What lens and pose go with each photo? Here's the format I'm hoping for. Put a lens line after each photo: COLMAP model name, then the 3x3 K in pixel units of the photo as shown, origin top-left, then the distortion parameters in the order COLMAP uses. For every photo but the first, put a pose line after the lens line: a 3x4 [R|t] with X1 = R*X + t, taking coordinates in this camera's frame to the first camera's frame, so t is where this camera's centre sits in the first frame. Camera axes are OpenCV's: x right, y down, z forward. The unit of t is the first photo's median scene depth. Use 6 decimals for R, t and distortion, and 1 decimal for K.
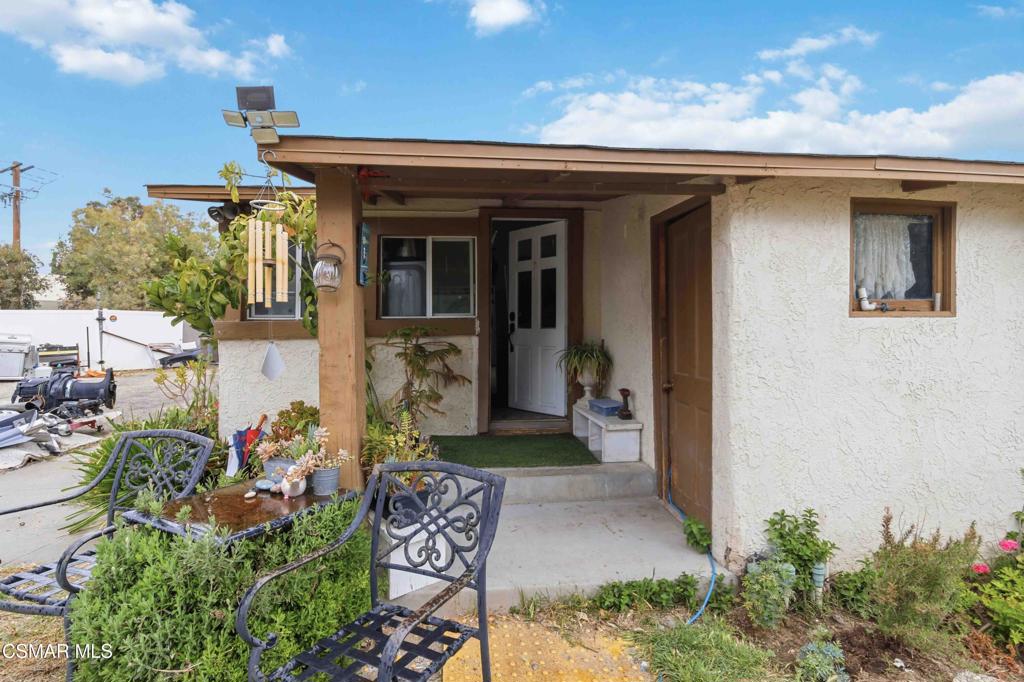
lens RADIAL K [[469.8, 0, 512.2], [0, 469.8, 334.7], [0, 0, 1]] dist [0.000850, 0.000056]
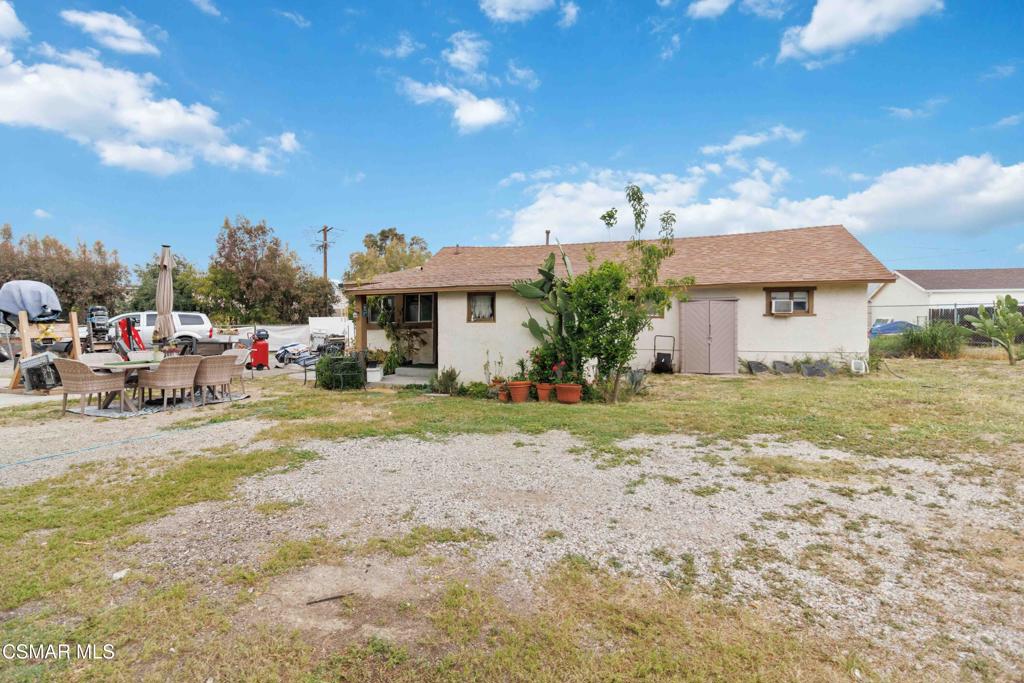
lens RADIAL K [[474.7, 0, 511.0], [0, 474.7, 335.2], [0, 0, 1]] dist [0.000592, -0.000105]
pose [[0.902643, 0.008072, -0.430315, 0.575508], [-0.006659, 0.999966, 0.004791, 0.009598], [0.430339, -0.001459, 0.902666, -0.508376]]
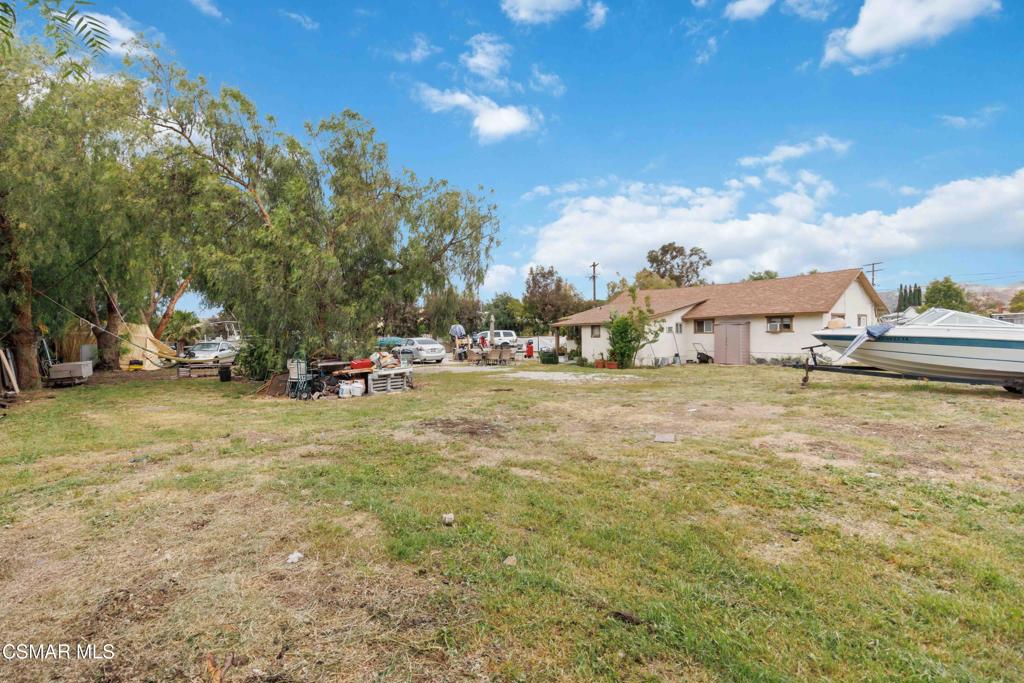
lens RADIAL K [[474.7, 0, 512.9], [0, 474.7, 340.4], [0, 0, 1]] dist [0.000592, -0.000105]
pose [[0.487507, 0.008790, -0.873075, 1.760531], [-0.002868, 0.999960, 0.008466, -0.013379], [0.873114, -0.001624, 0.487513, -1.073749]]
